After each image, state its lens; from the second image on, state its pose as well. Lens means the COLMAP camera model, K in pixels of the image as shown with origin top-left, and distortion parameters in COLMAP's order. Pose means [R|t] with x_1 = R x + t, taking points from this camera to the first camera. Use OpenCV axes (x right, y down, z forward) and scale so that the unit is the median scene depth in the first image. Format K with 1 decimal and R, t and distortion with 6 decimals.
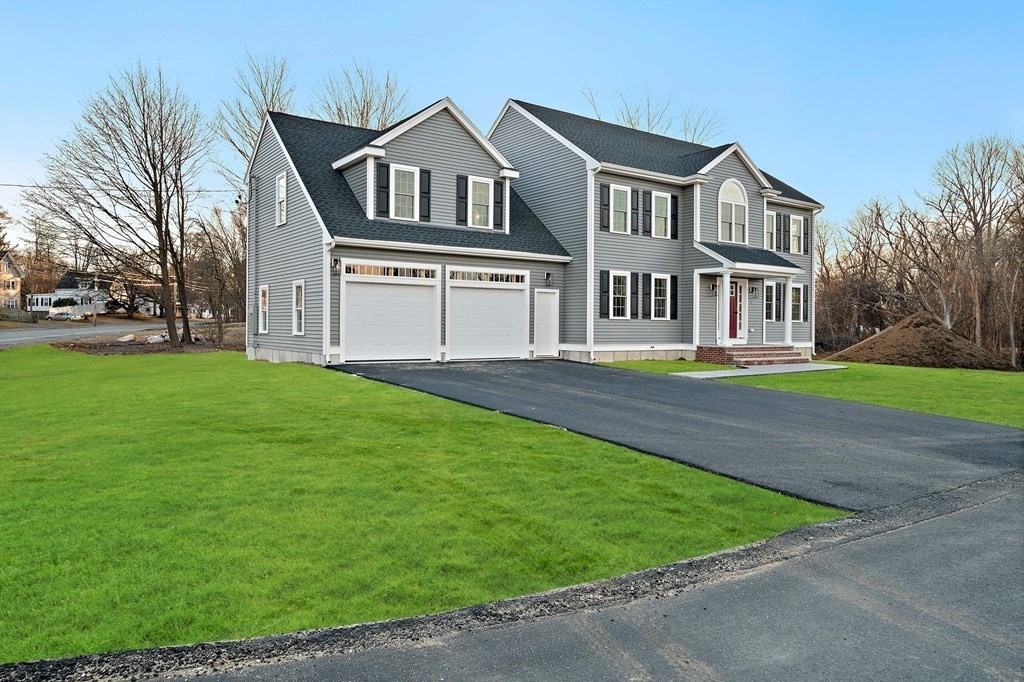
lens RADIAL K [[703.4, 0, 518.1], [0, 703.4, 324.1], [0, 0, 1]] dist [-0.004548, -0.001469]
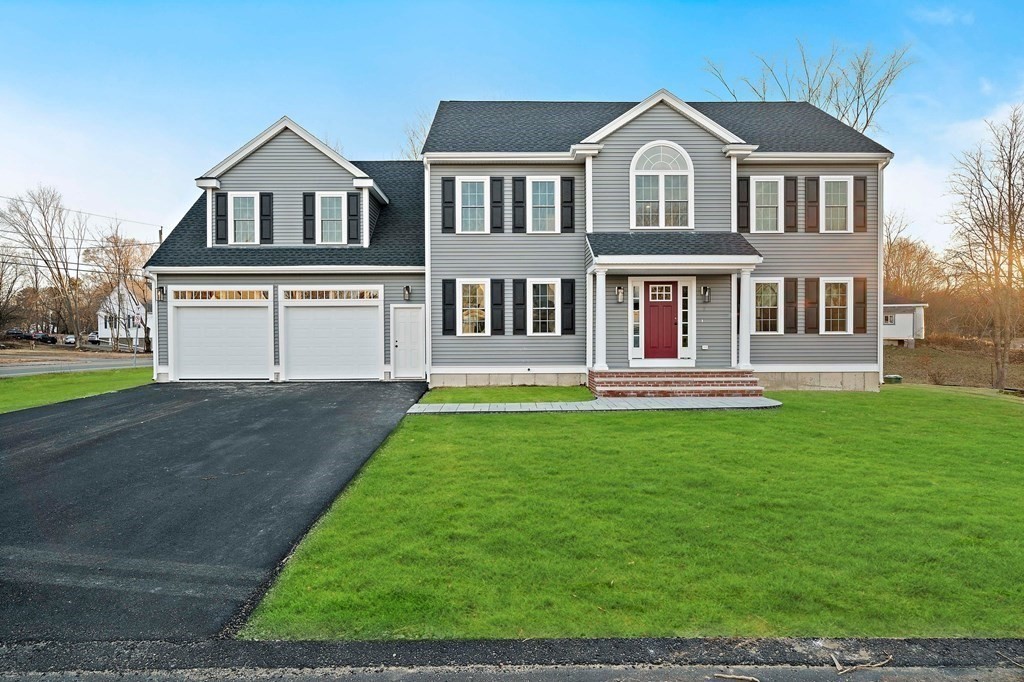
lens RADIAL K [[609.8, 0, 512.9], [0, 609.8, 355.0], [0, 0, 1]] dist [-0.000736, -0.001211]
pose [[0.821265, -0.000244, -0.570546, 0.604003], [0.011425, 0.999806, 0.016018, 0.004733], [0.570432, -0.019673, 0.821109, 0.431012]]
